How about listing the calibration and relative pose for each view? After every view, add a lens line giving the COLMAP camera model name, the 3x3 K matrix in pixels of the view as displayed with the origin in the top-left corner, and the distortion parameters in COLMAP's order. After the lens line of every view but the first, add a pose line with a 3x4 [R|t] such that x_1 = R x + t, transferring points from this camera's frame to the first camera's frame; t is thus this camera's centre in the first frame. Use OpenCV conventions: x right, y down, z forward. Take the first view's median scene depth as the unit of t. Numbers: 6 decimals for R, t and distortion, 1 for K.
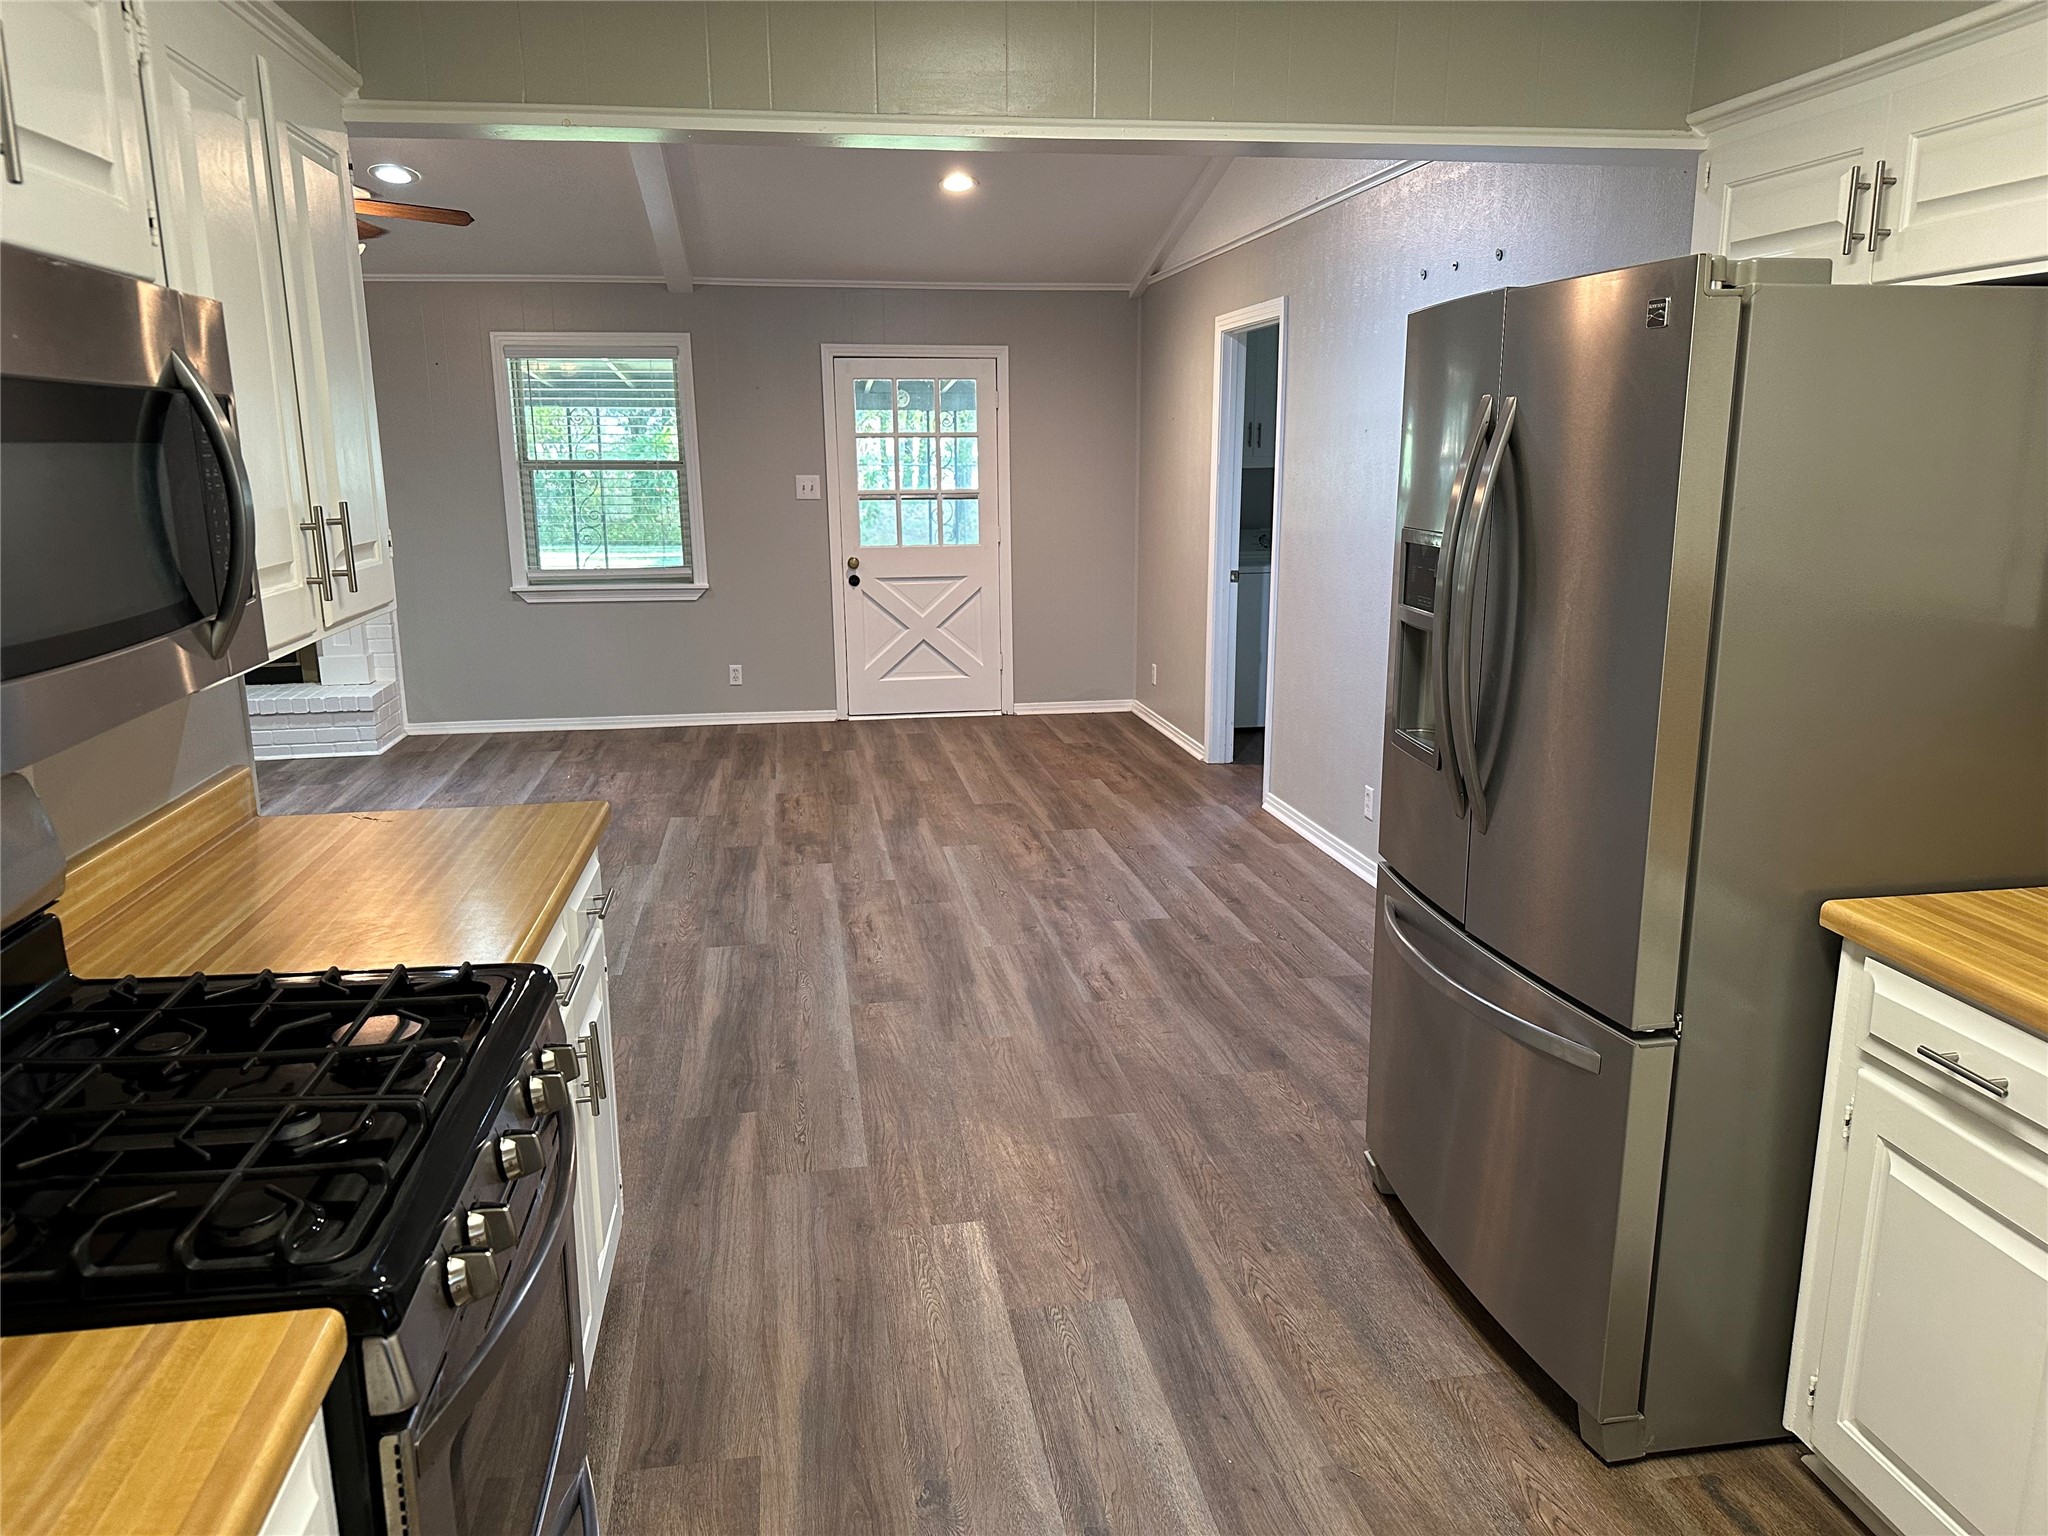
lens RADIAL K [[1436.3, 0, 1032.4], [0, 1436.3, 768.9], [0, 0, 1]] dist [0.061015, -0.080860]
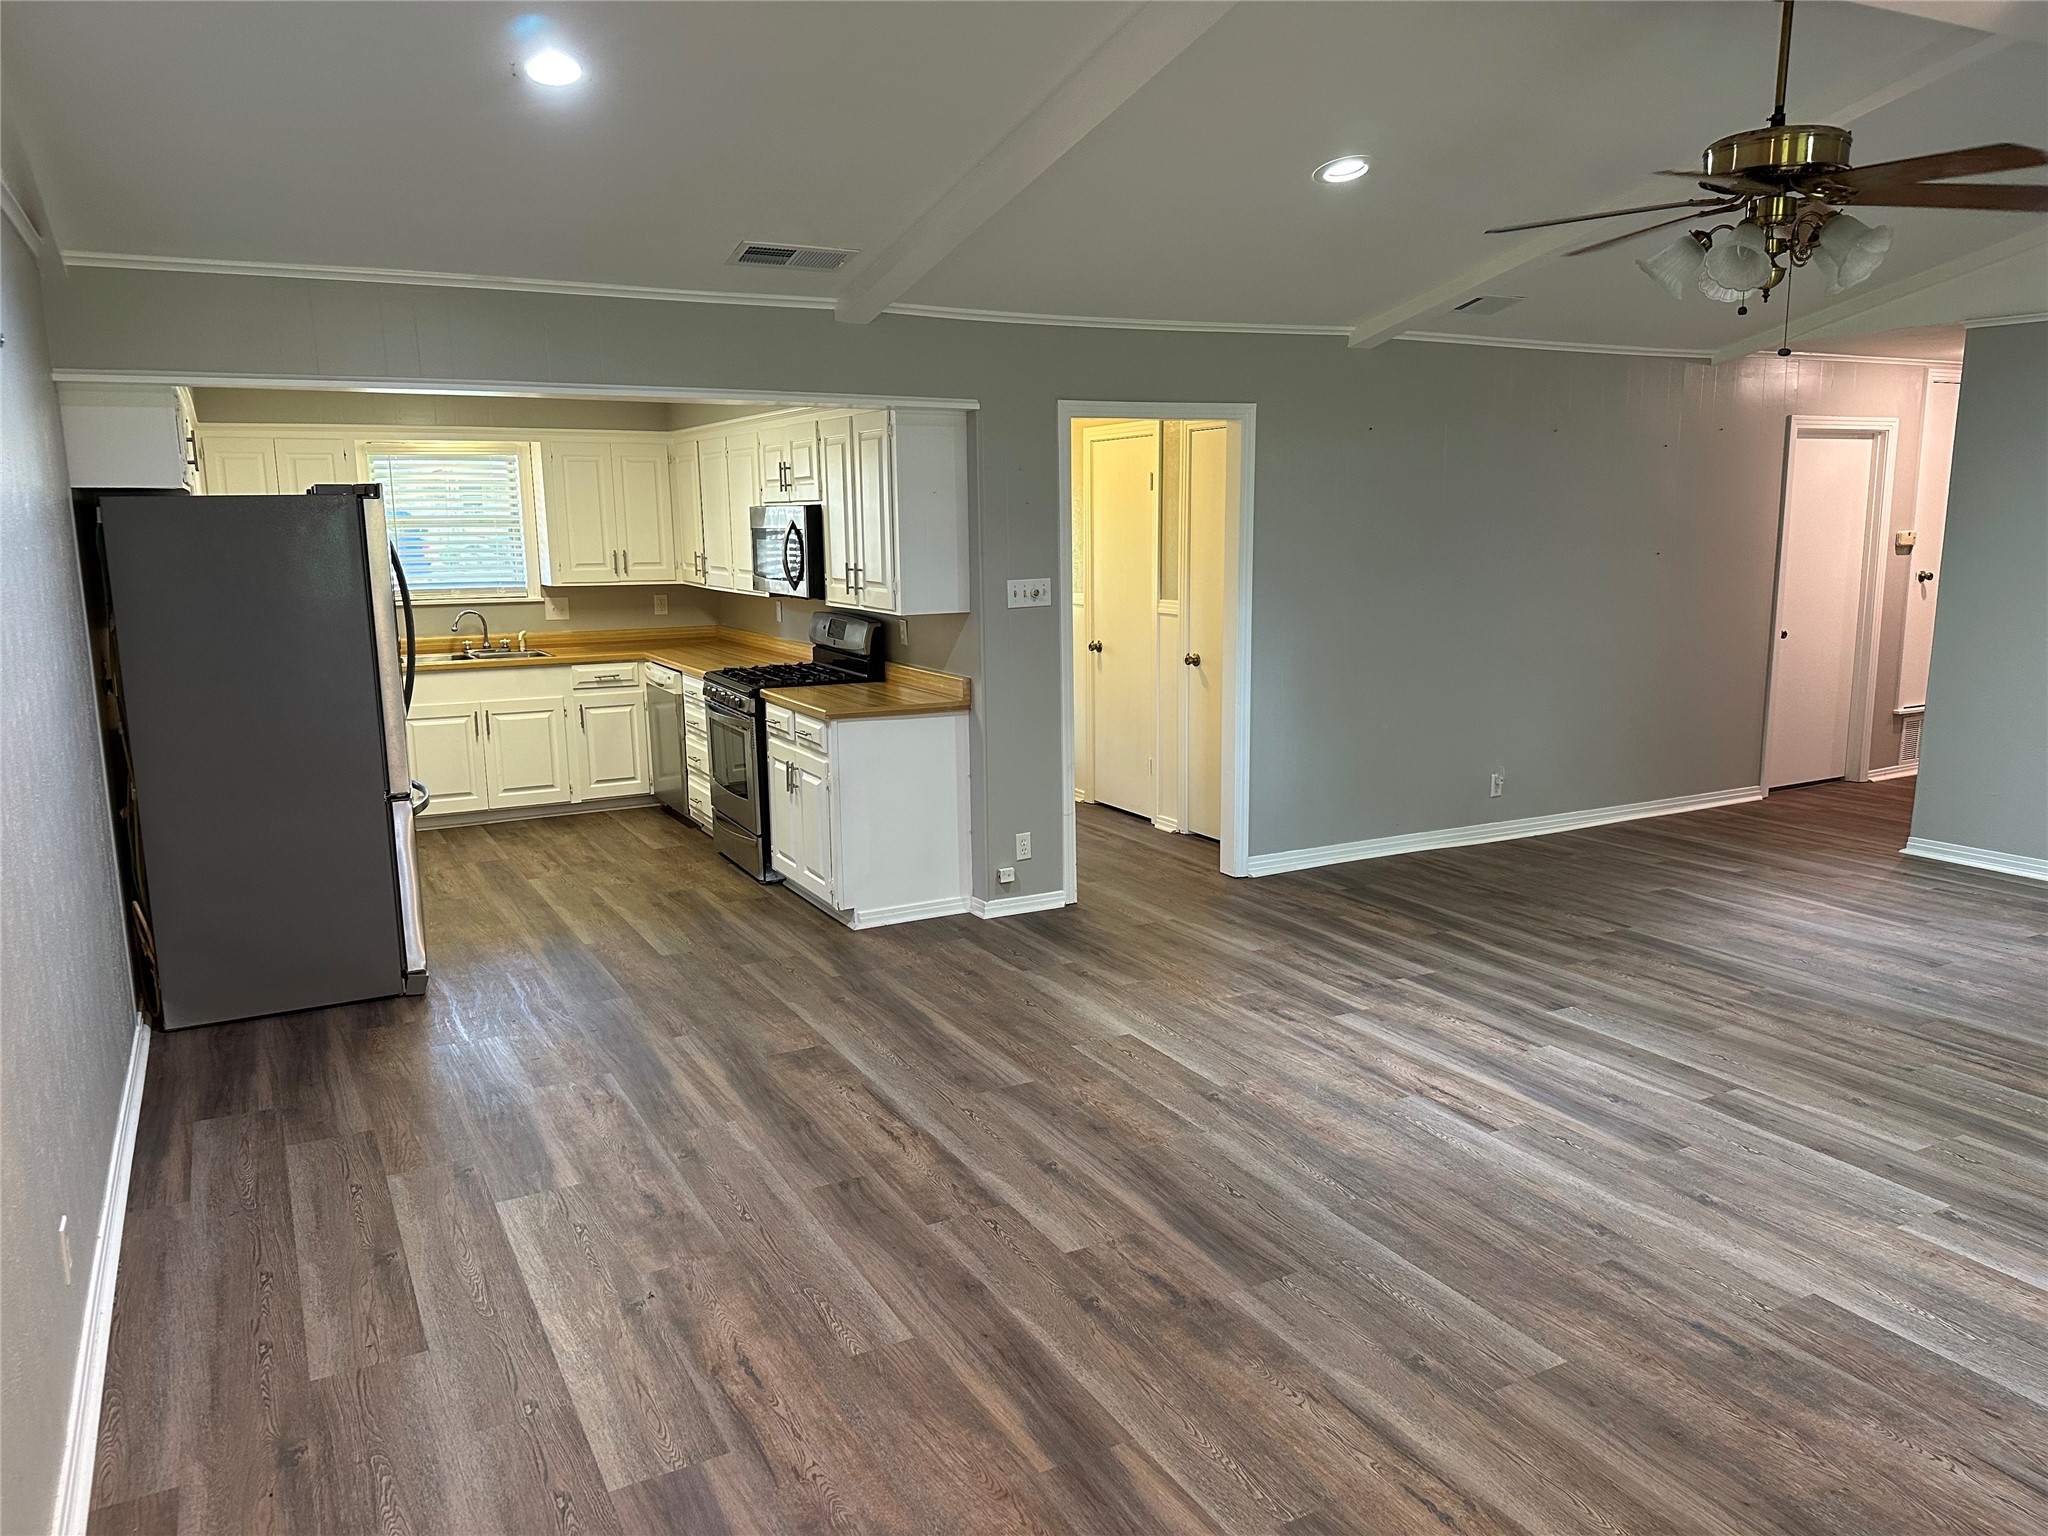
lens RADIAL K [[1436.3, 0, 1004.4], [0, 1436.3, 756.6], [0, 0, 1]] dist [0.061015, -0.080860]
pose [[-0.948761, 0.070427, -0.308046, 0.087111], [-0.051842, 0.926947, 0.371594, -0.542185], [0.311712, 0.368524, -0.875800, 2.242762]]
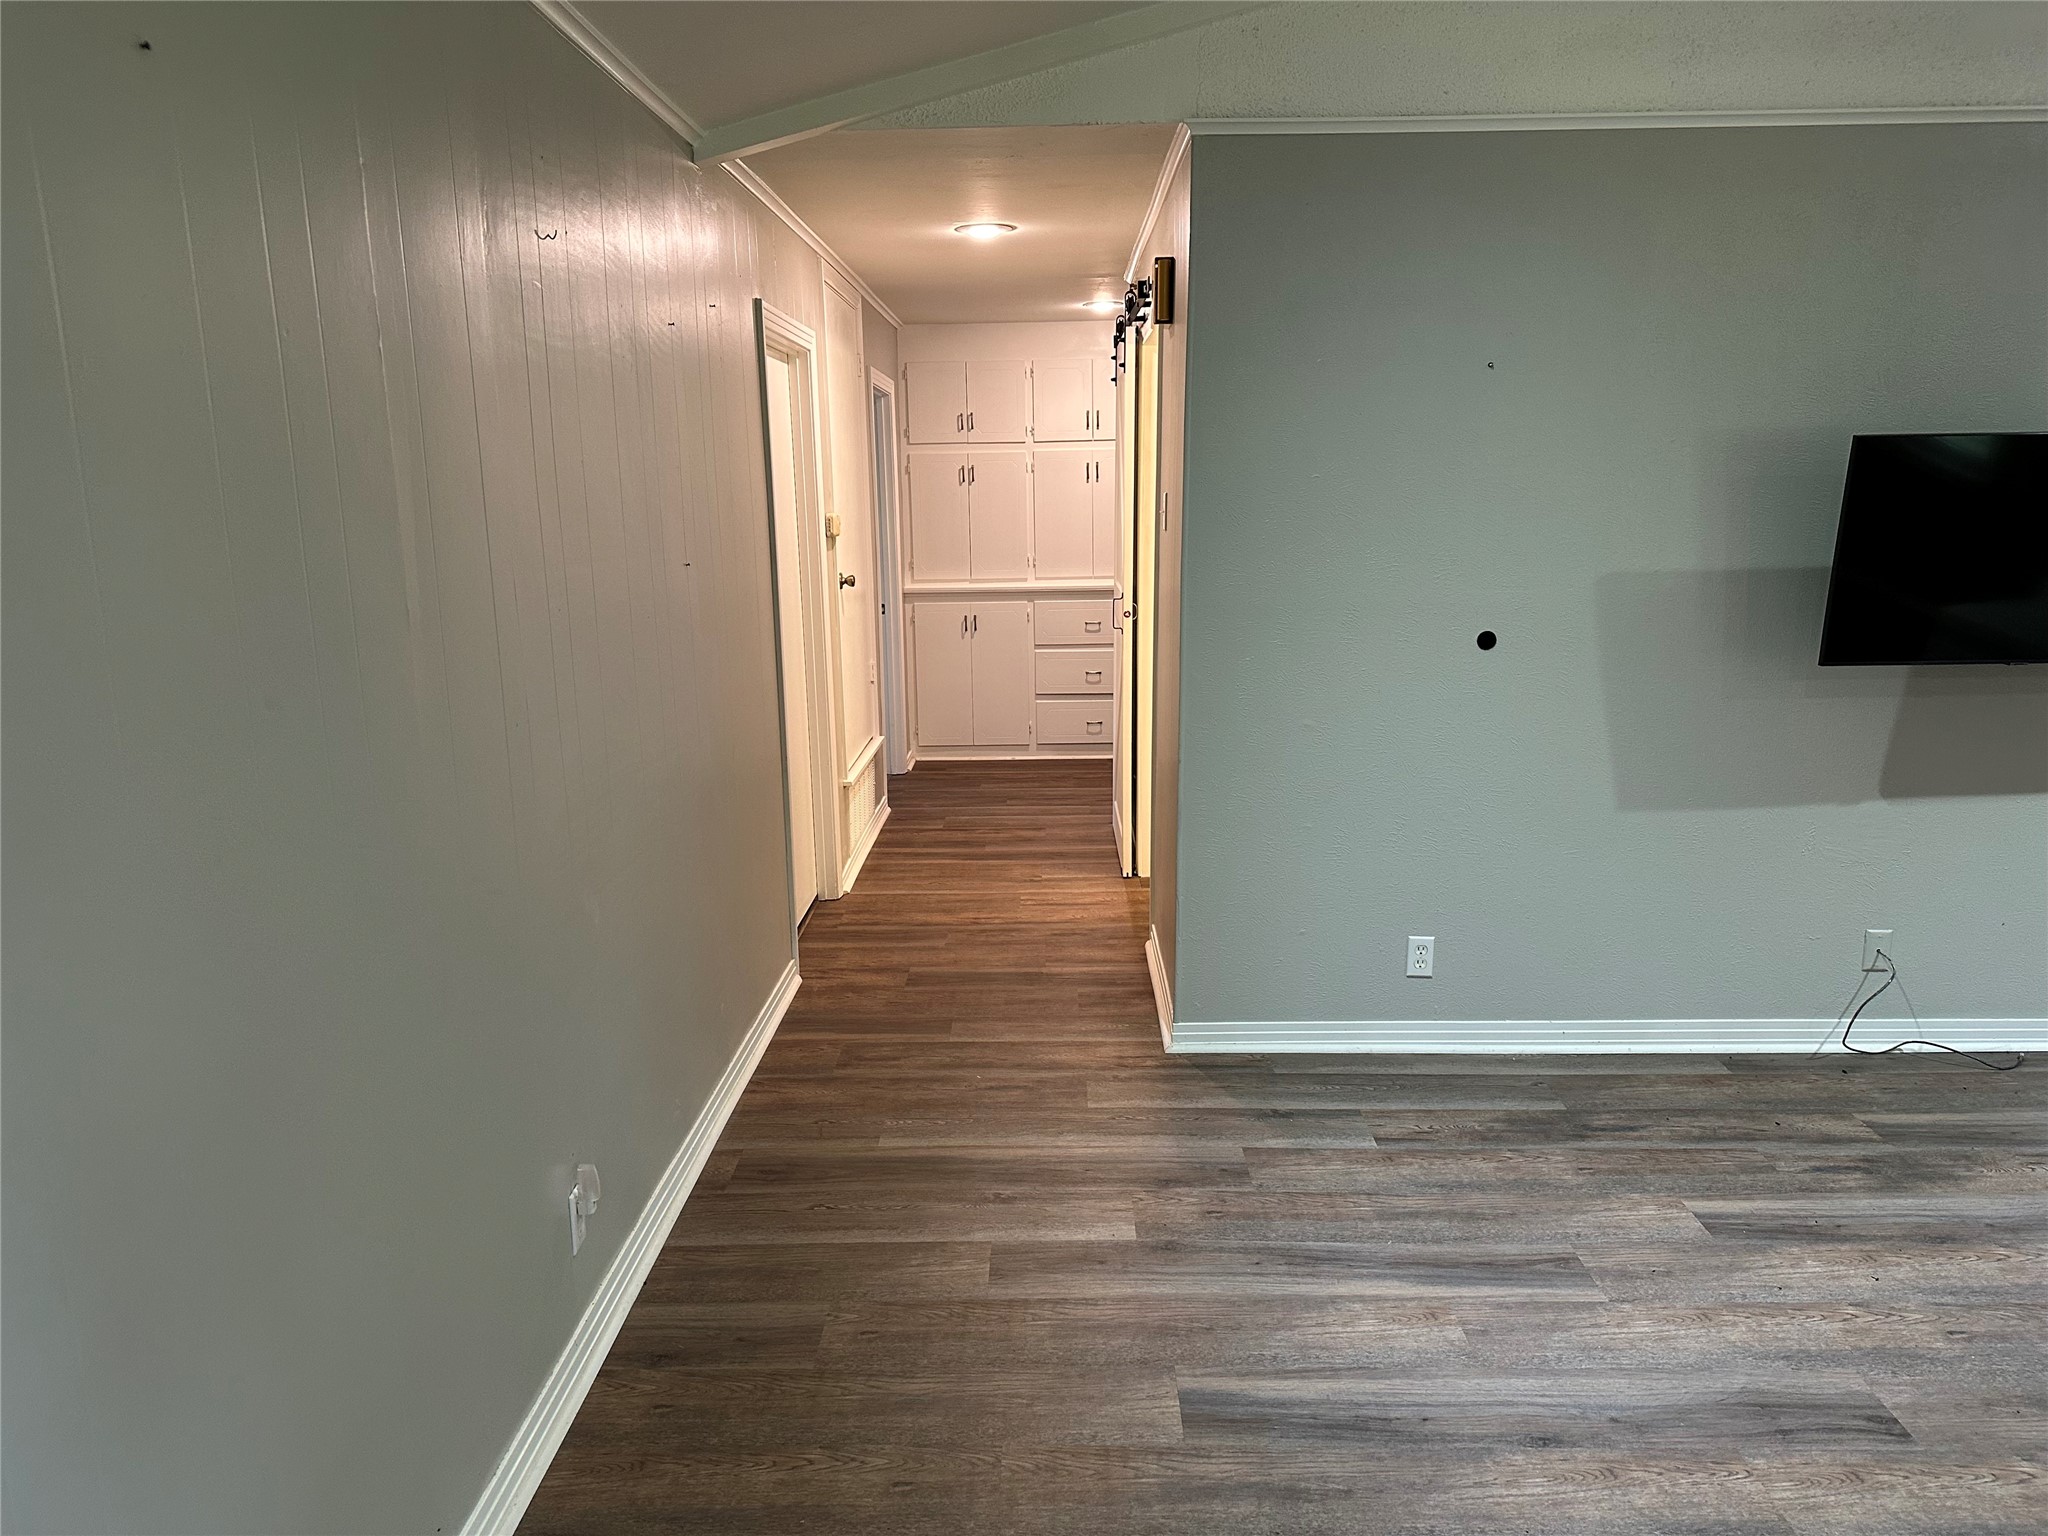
lens RADIAL K [[1436.3, 0, 1015.8], [0, 1436.3, 768.8], [0, 0, 1]] dist [0.061015, -0.080860]
pose [[-0.192744, 0.199435, -0.960768, -0.588622], [-0.199678, 0.950669, 0.237397, -0.214370], [0.960718, 0.237601, -0.143413, 0.937919]]
